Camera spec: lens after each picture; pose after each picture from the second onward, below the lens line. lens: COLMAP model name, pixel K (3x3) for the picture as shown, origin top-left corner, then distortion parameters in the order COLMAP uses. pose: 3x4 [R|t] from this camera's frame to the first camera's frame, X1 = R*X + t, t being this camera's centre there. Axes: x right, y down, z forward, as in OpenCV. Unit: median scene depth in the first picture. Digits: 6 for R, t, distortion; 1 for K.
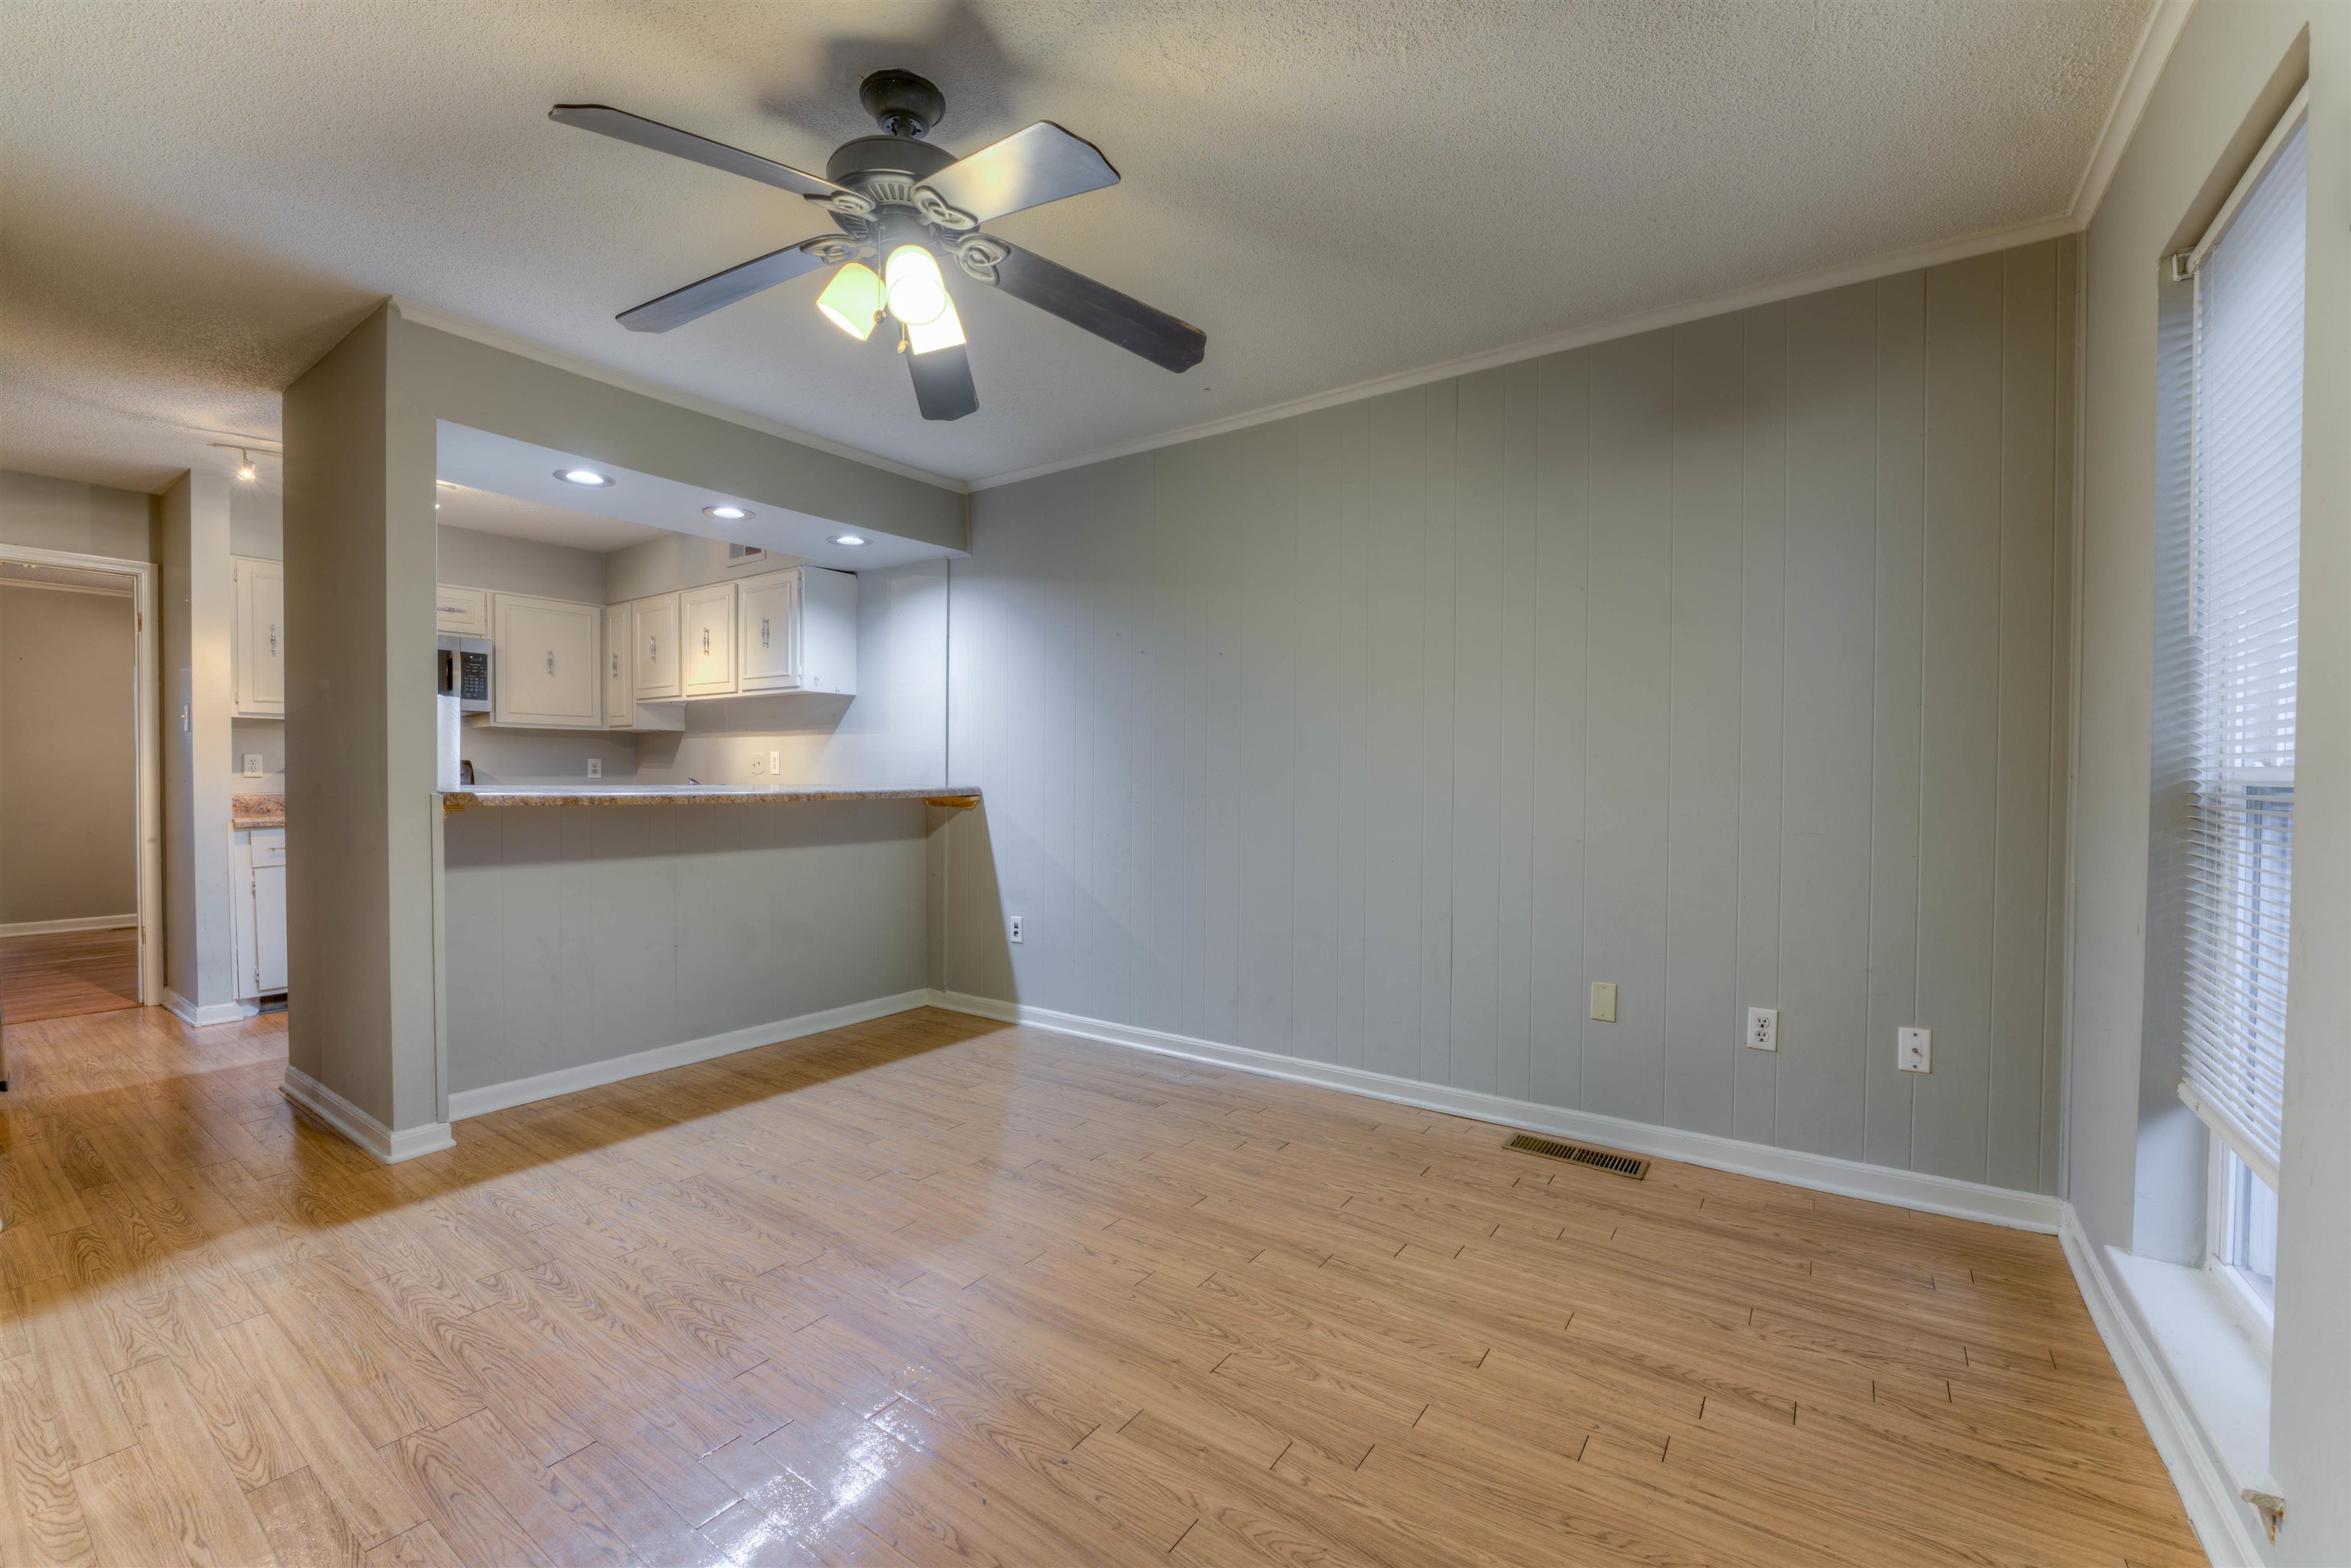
lens RADIAL K [[962.1, 0, 1169.9], [0, 962.1, 787.4], [0, 0, 1]] dist [-0.024763, 0.002256]
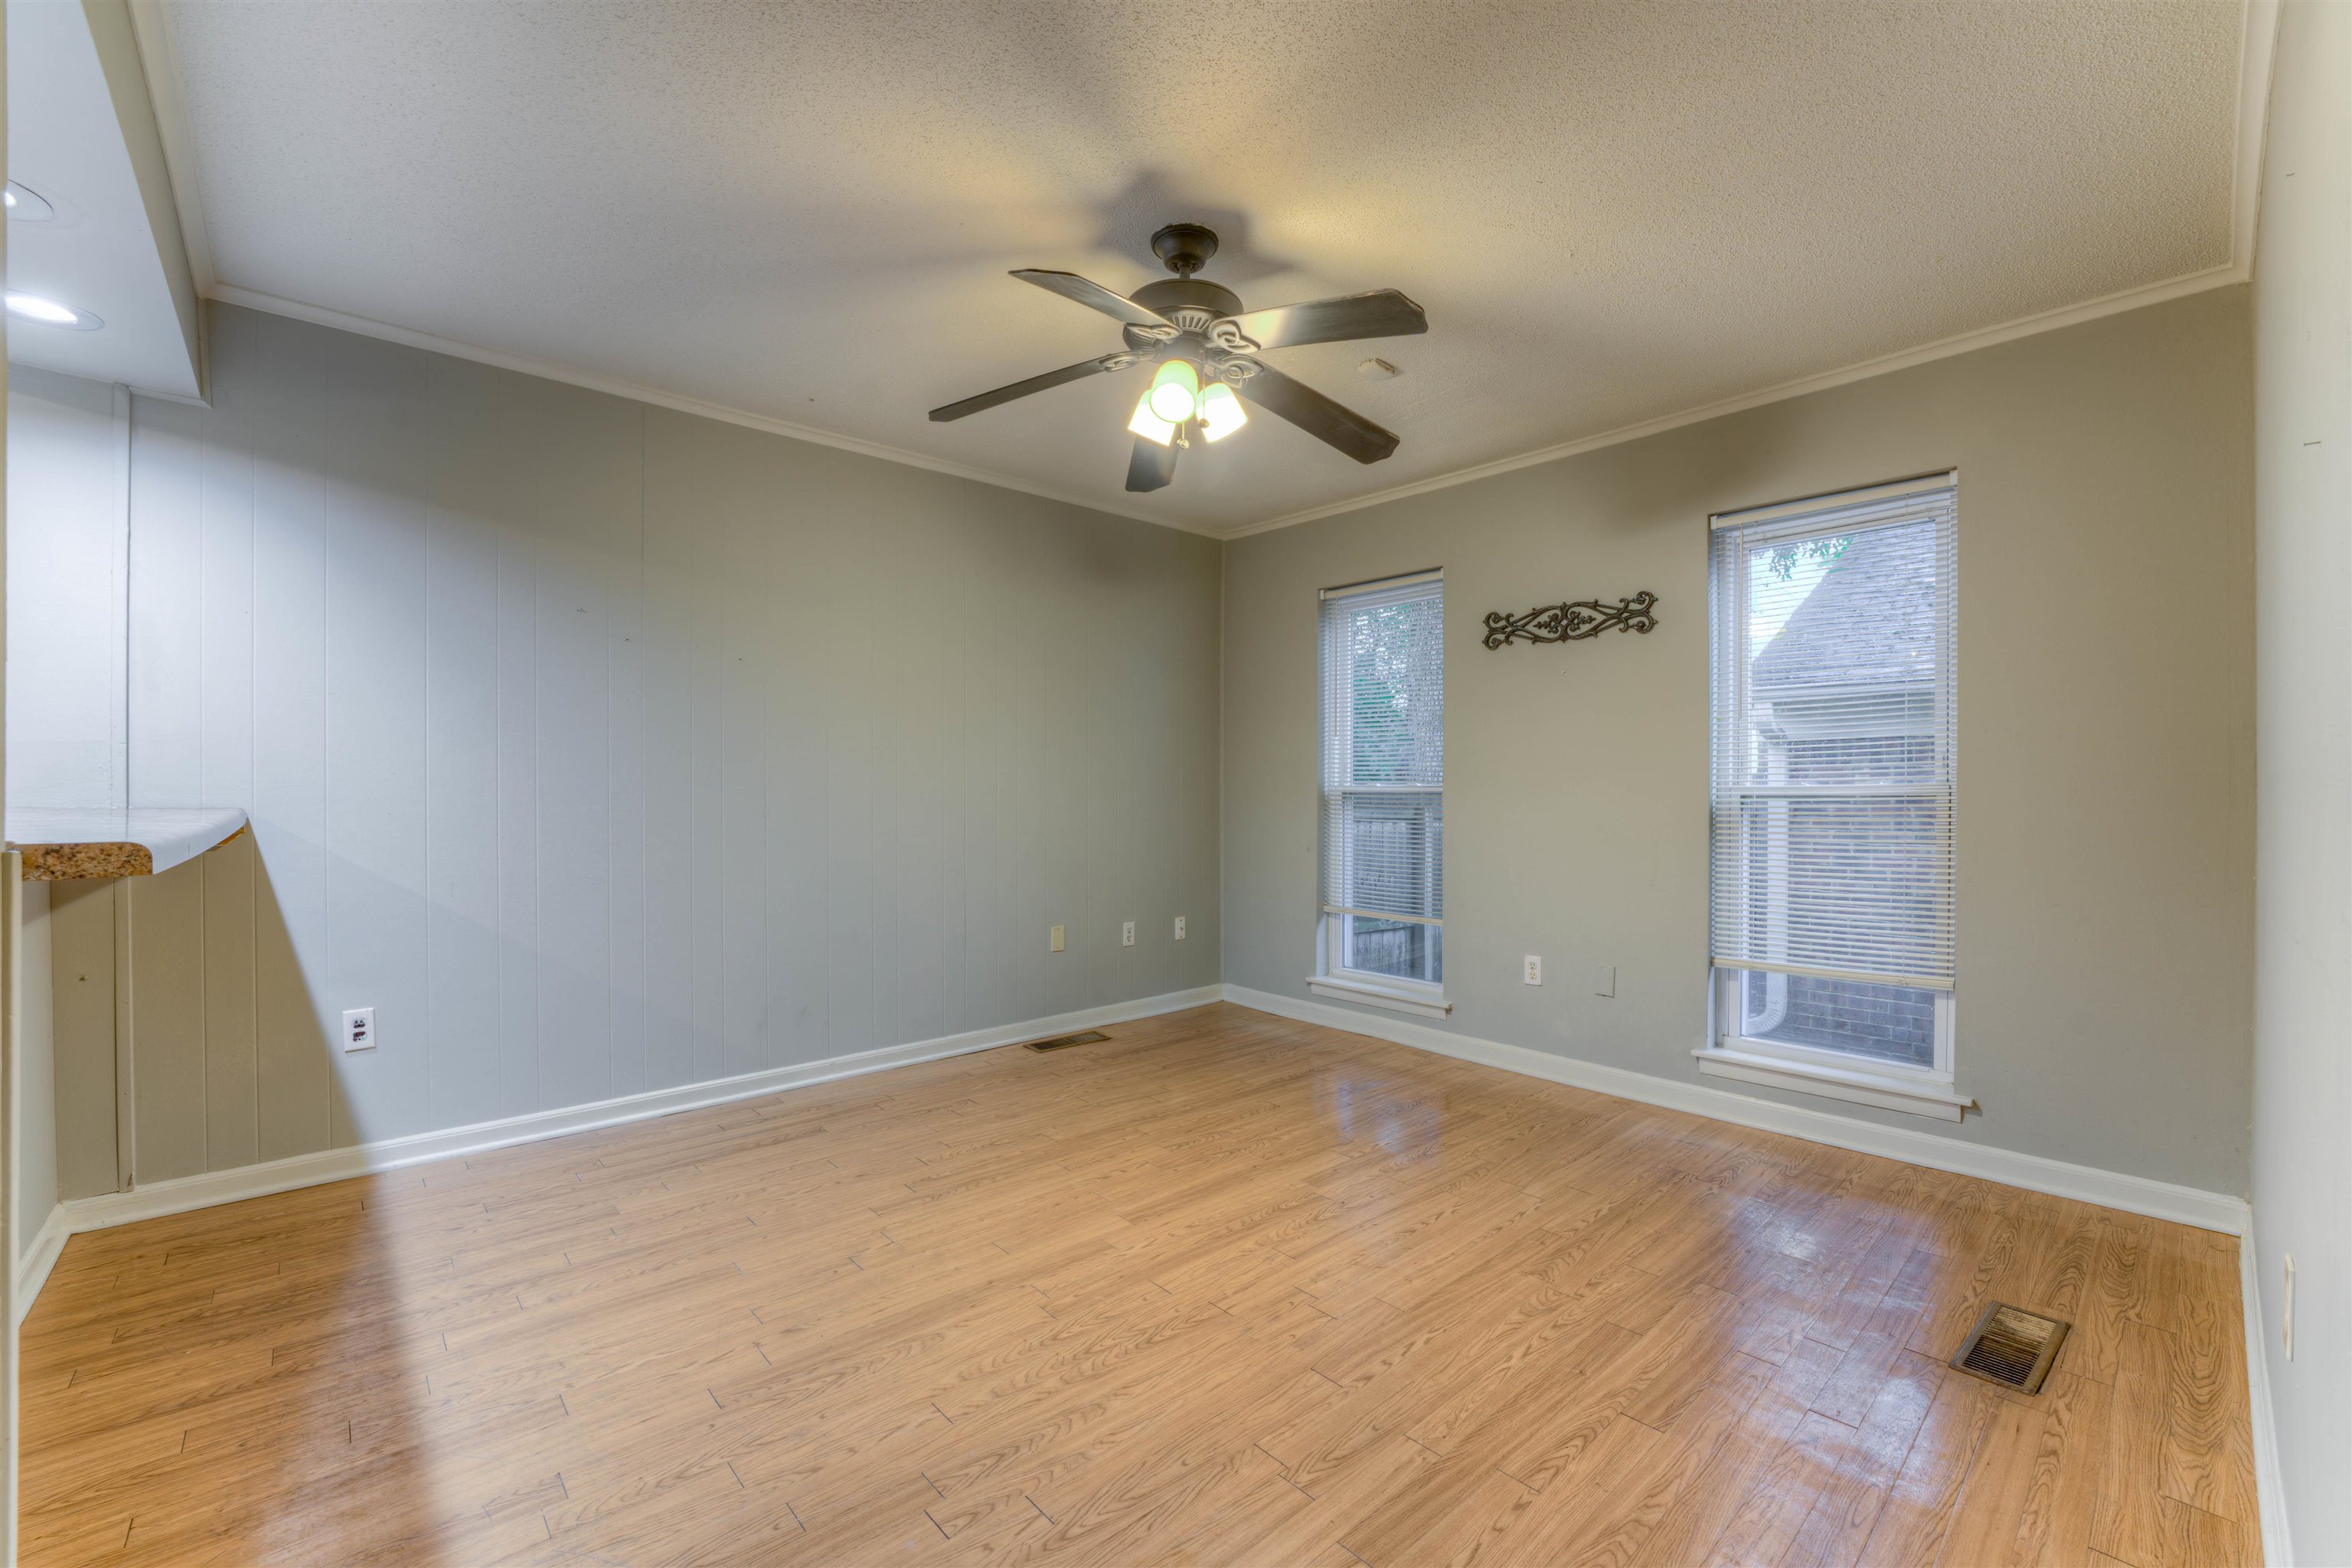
lens RADIAL K [[962.6, 0, 1166.5], [0, 962.6, 784.7], [0, 0, 1]] dist [-0.024763, 0.002256]
pose [[0.224506, -0.000603, 0.974472, -0.979575], [0.011346, 0.999934, -0.001995, -0.012800], [-0.974407, 0.011504, 0.224498, 0.493673]]
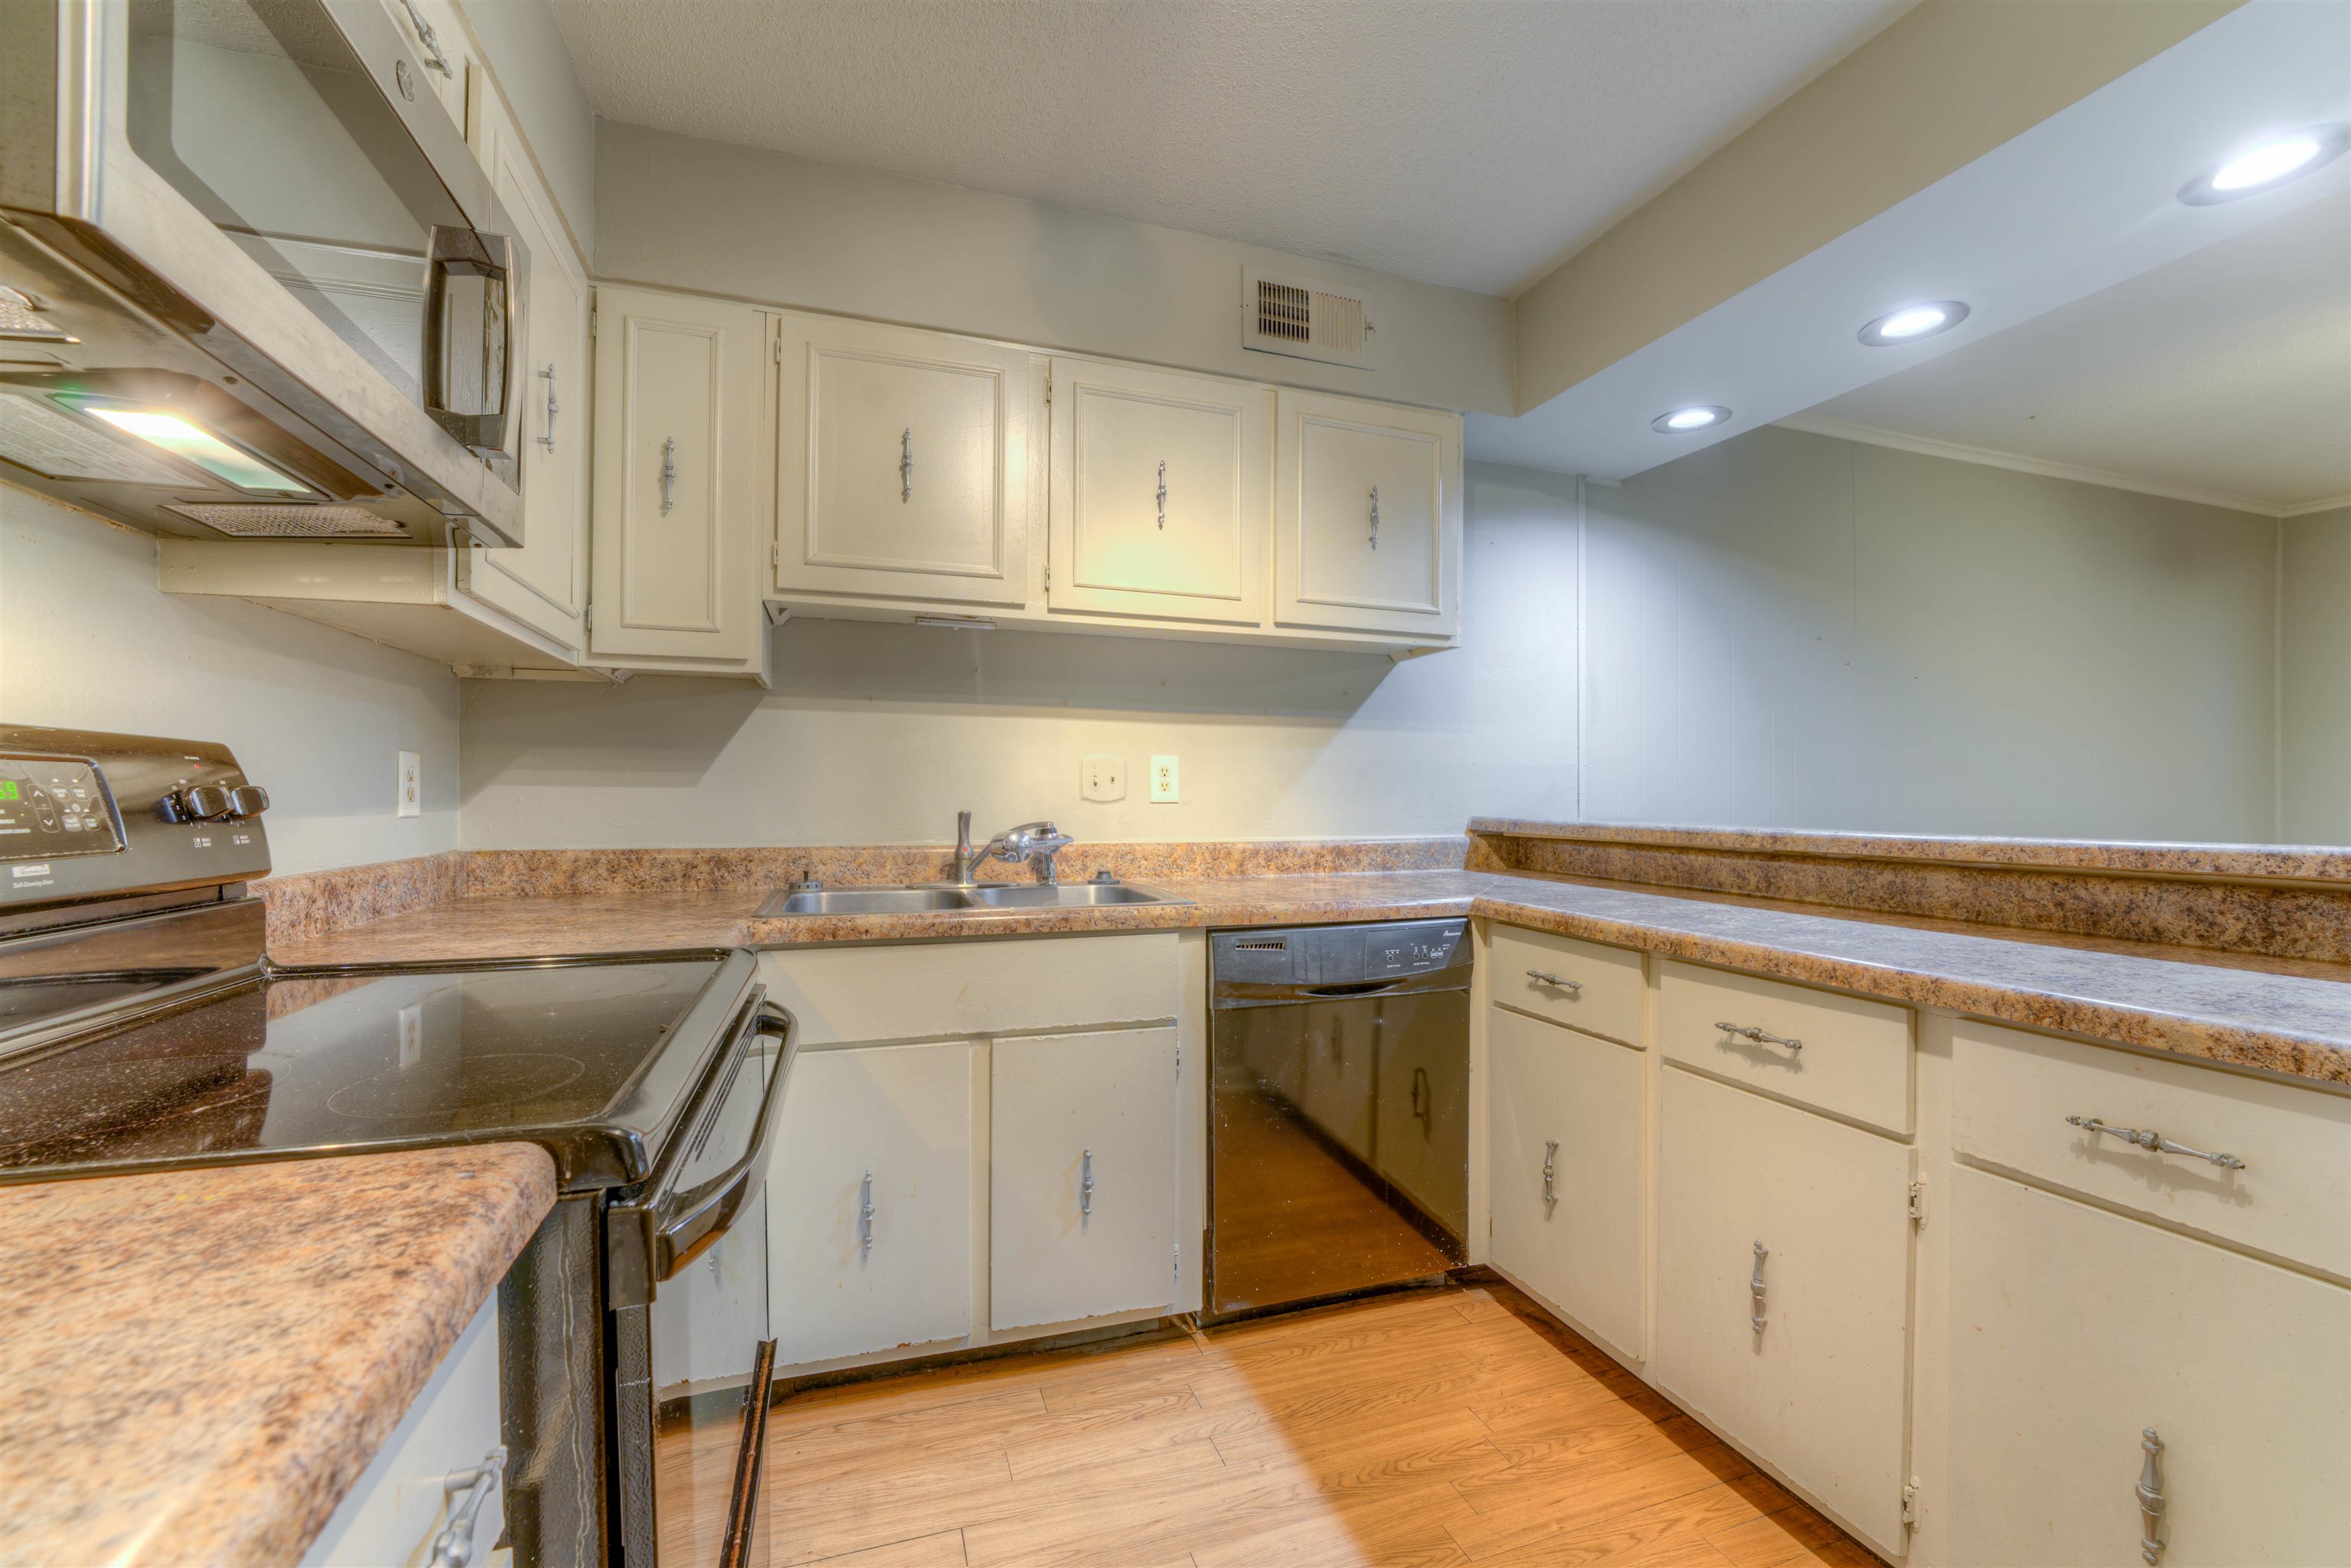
lens RADIAL K [[962.1, 0, 1175.7], [0, 962.1, 800.5], [0, 0, 1]] dist [-0.024763, 0.002256]
pose [[0.601795, 0.004381, 0.798638, -1.430066], [0.005370, 0.999940, -0.009532, -0.019226], [-0.798632, 0.010025, 0.601736, 1.280624]]
